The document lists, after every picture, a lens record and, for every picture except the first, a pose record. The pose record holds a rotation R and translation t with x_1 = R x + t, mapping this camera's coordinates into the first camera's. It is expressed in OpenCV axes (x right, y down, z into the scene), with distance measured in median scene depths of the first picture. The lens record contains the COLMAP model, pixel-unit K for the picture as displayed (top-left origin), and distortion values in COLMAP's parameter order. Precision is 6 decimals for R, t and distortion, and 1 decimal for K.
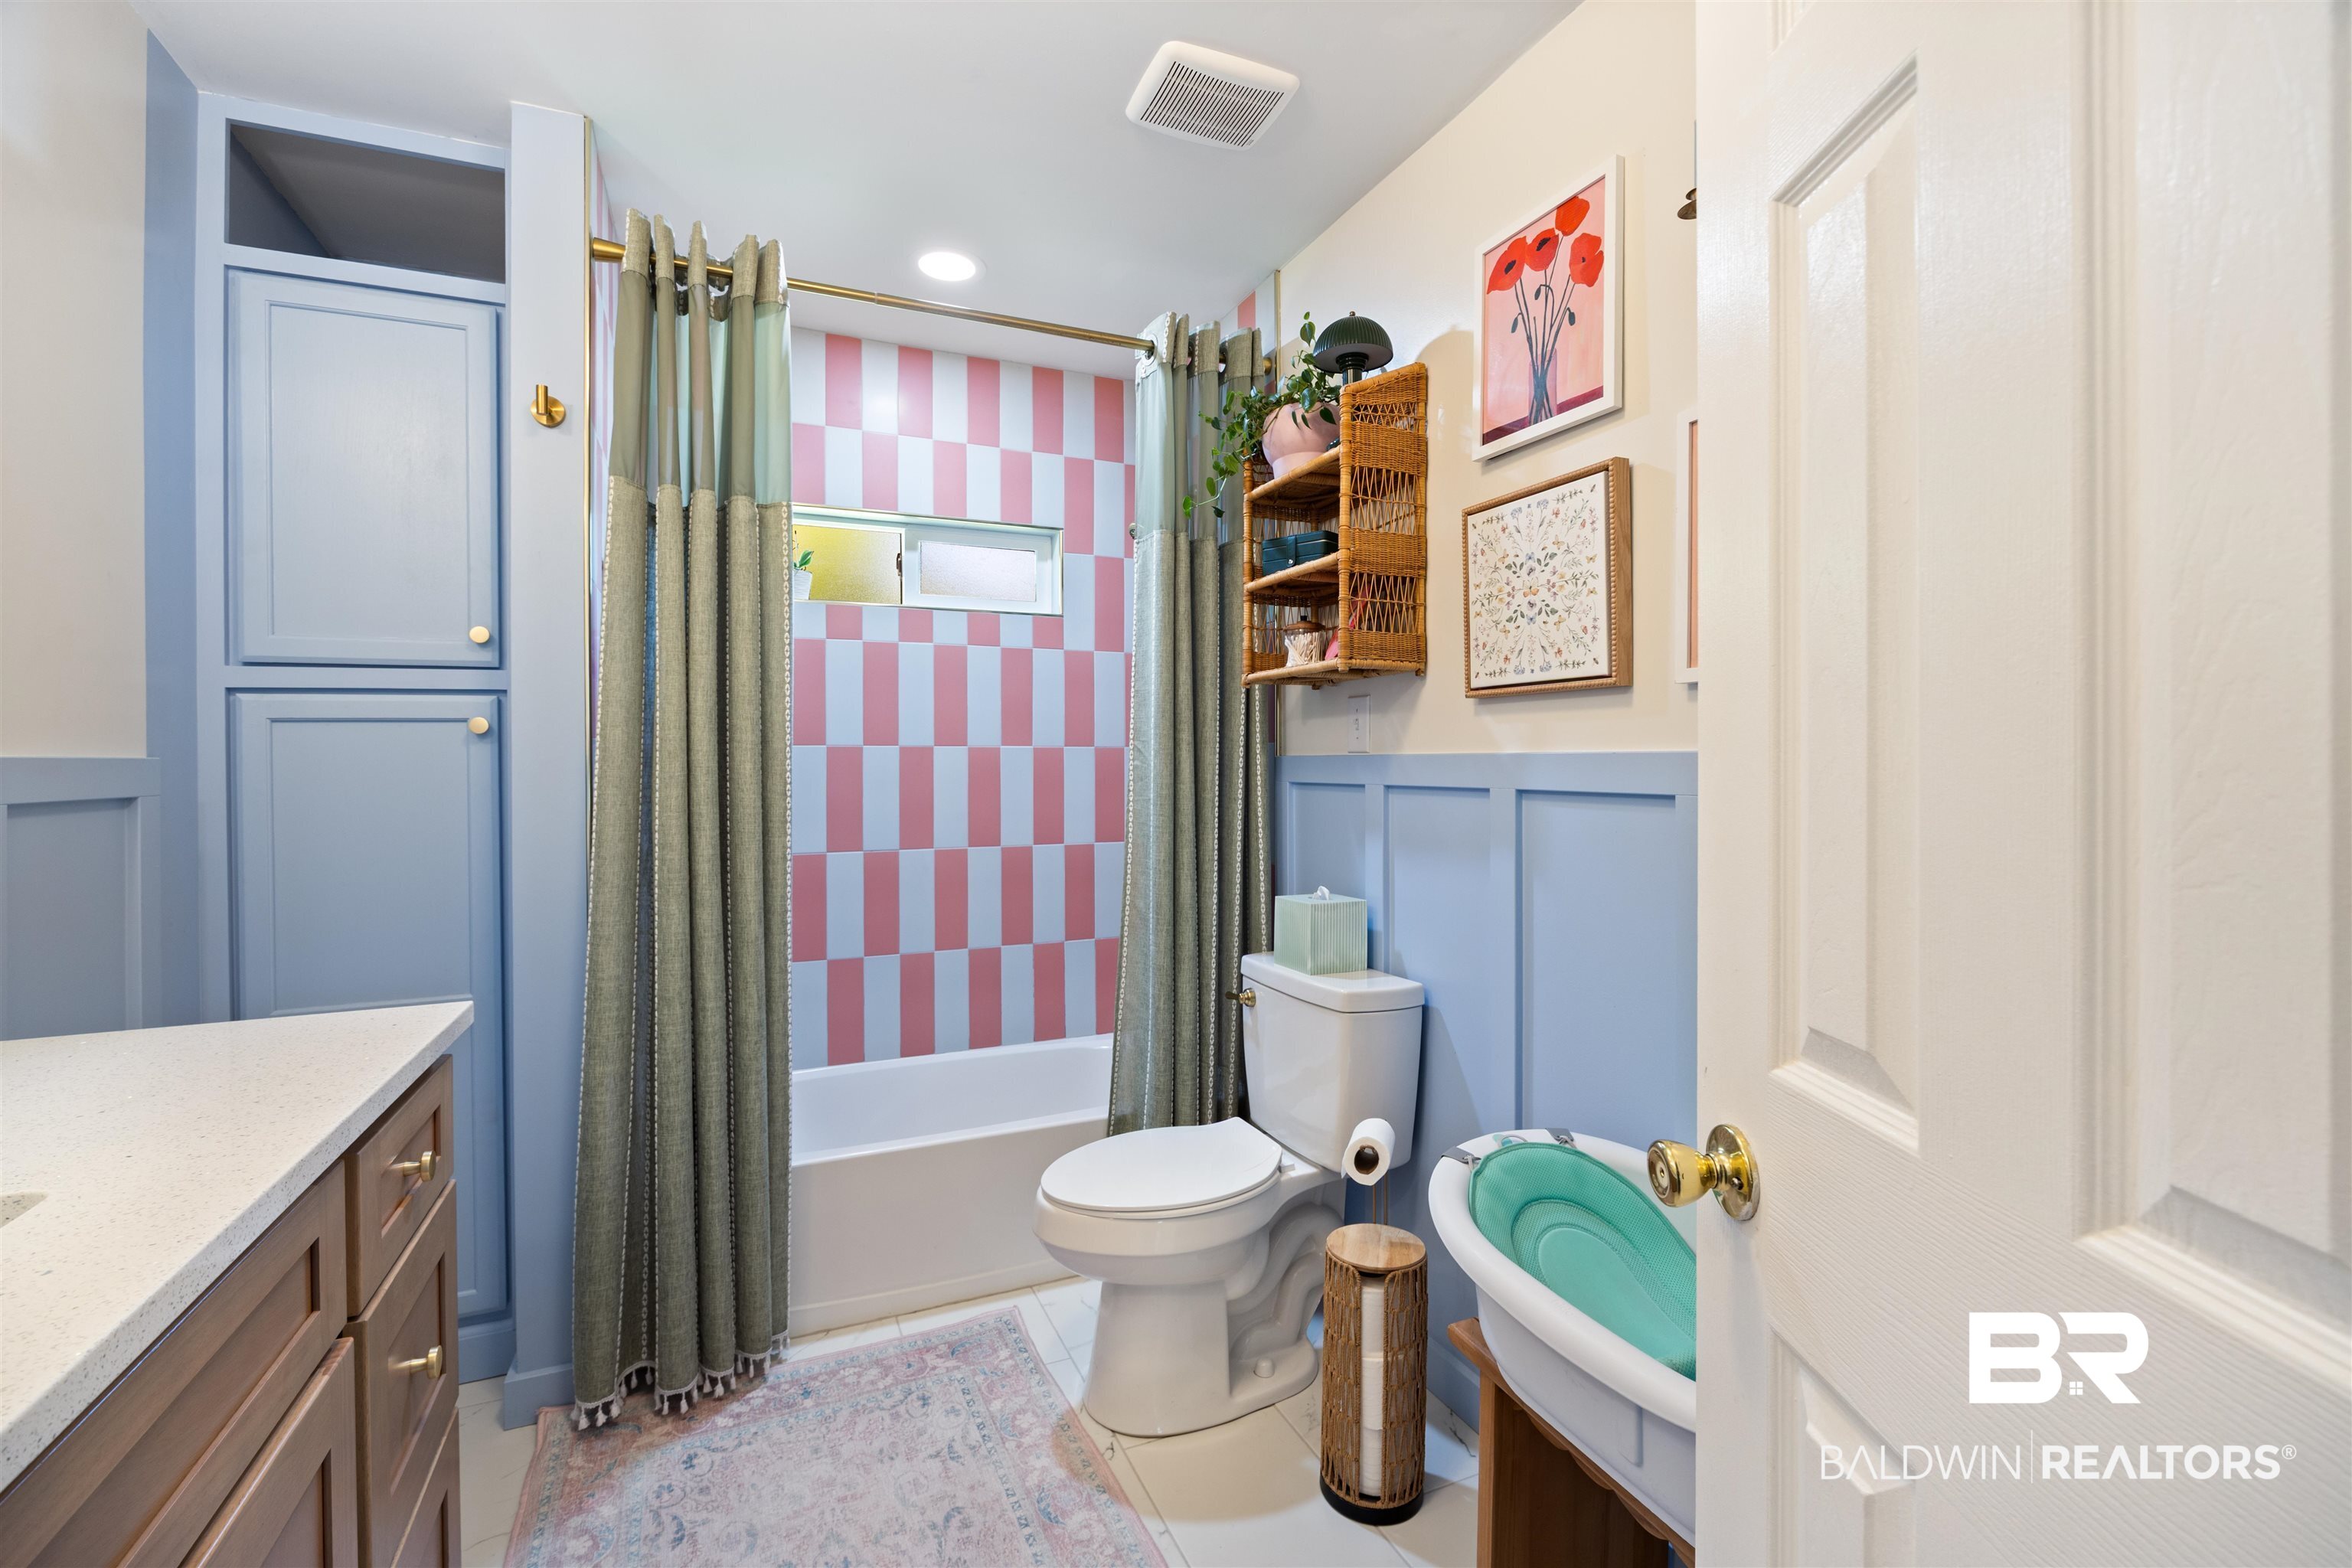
lens RADIAL K [[1015.5, 0, 1177.5], [0, 1015.5, 760.0], [0, 0, 1]] dist [-0.007118, -0.002012]
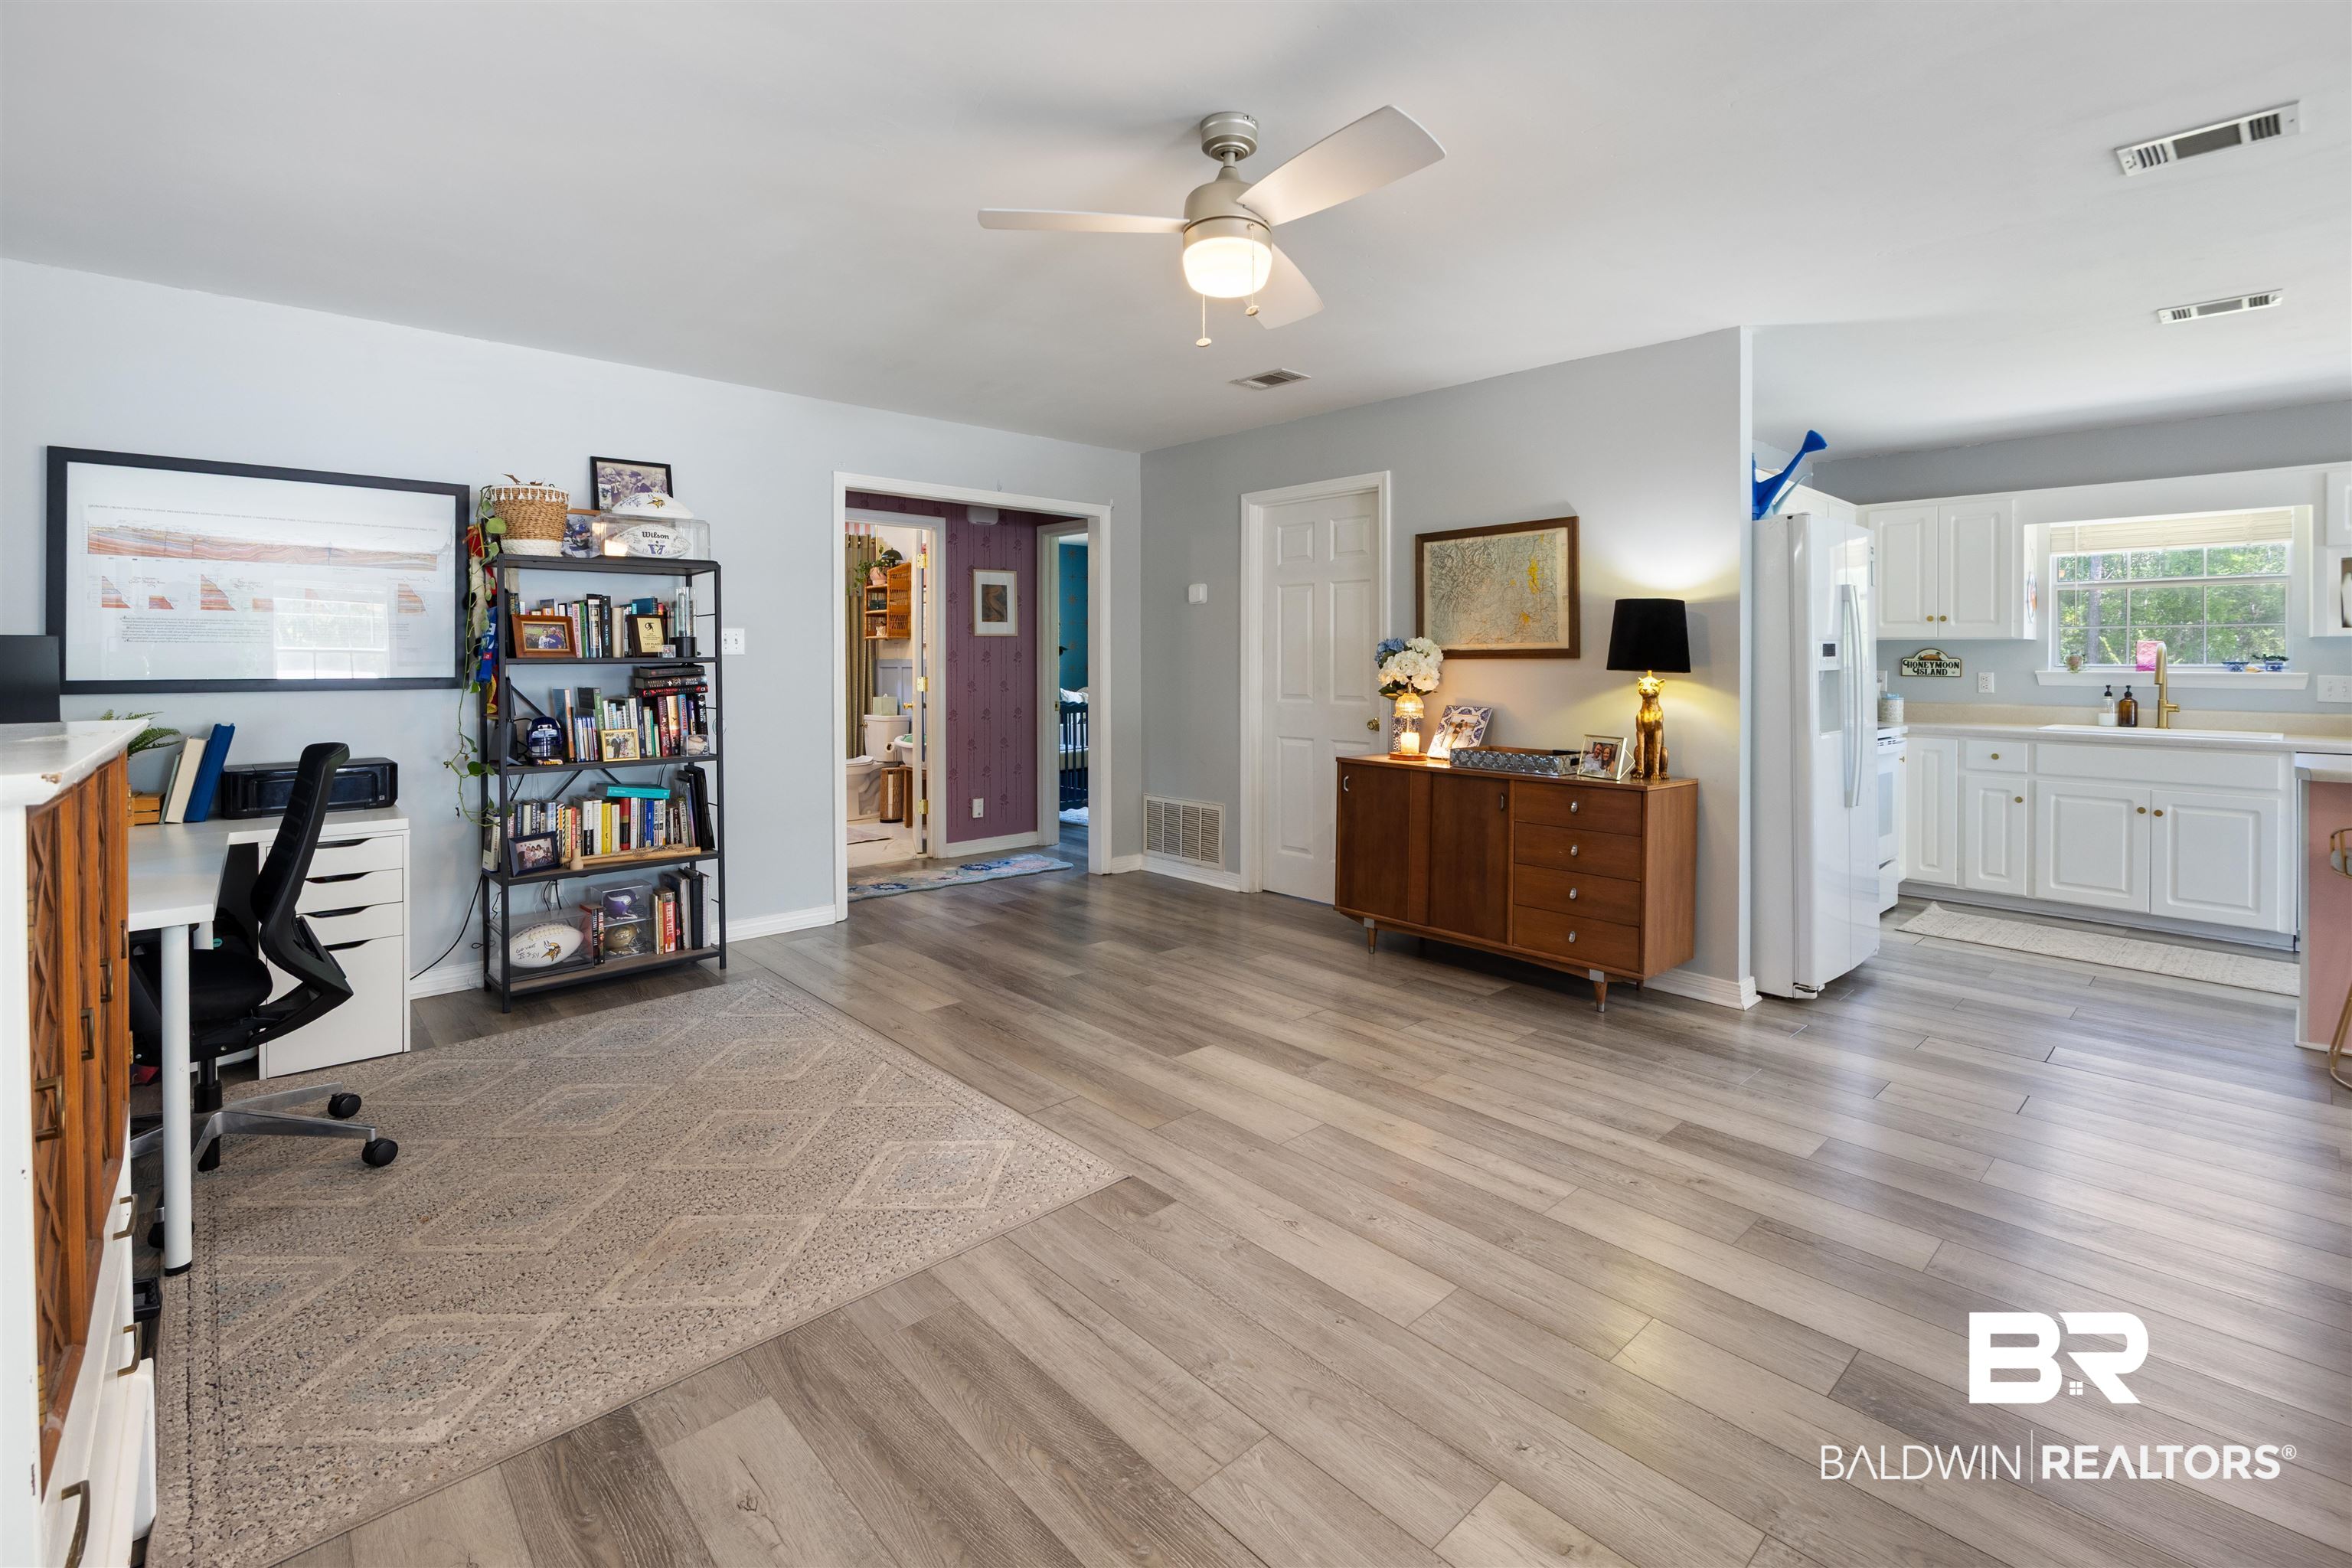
lens RADIAL K [[1015.5, 0, 1219.4], [0, 1015.5, 685.3], [0, 0, 1]] dist [-0.007118, -0.002012]
pose [[0.939246, -0.004899, 0.343210, 0.012642], [-0.003243, 0.999727, 0.023145, -0.001217], [-0.343230, -0.022852, 0.938973, -3.188191]]
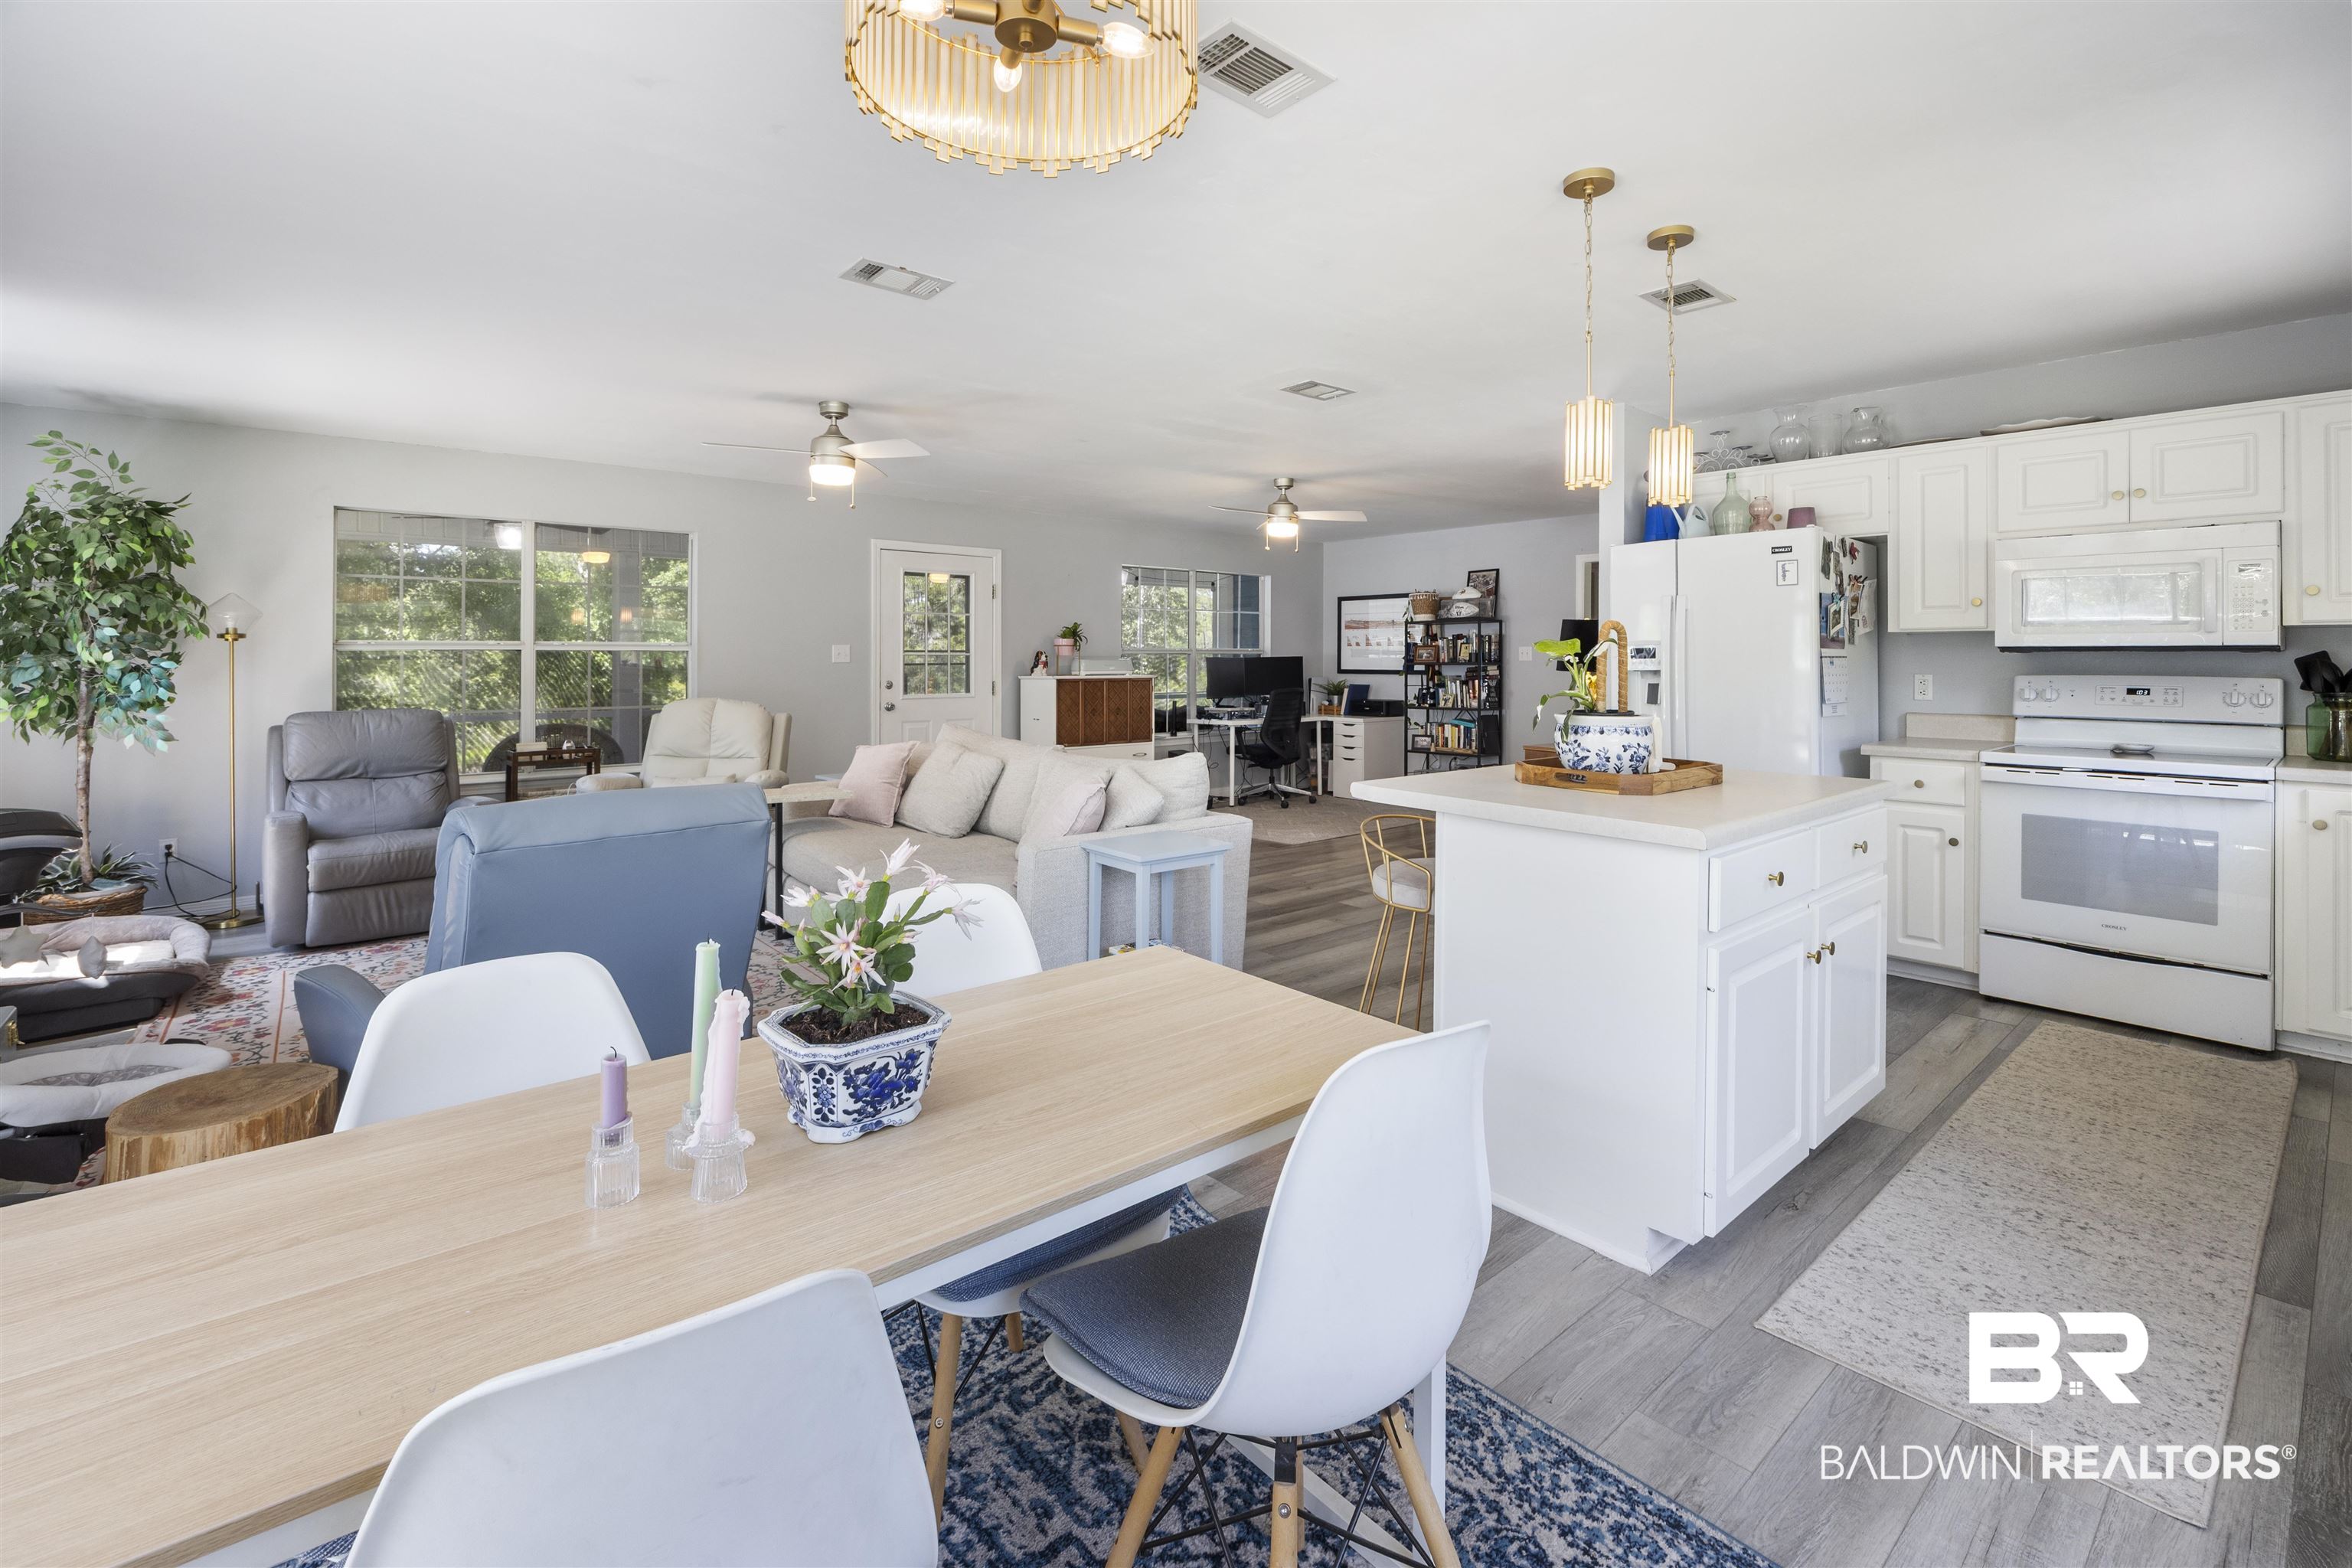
lens RADIAL K [[1015.5, 0, 1149.2], [0, 1015.5, 671.1], [0, 0, 1]] dist [-0.007118, -0.002012]
pose [[0.279786, 0.009321, -0.960017, 3.326186], [-0.000847, 0.999955, 0.009462, -0.006791], [0.960062, -0.001834, 0.279781, -3.466921]]
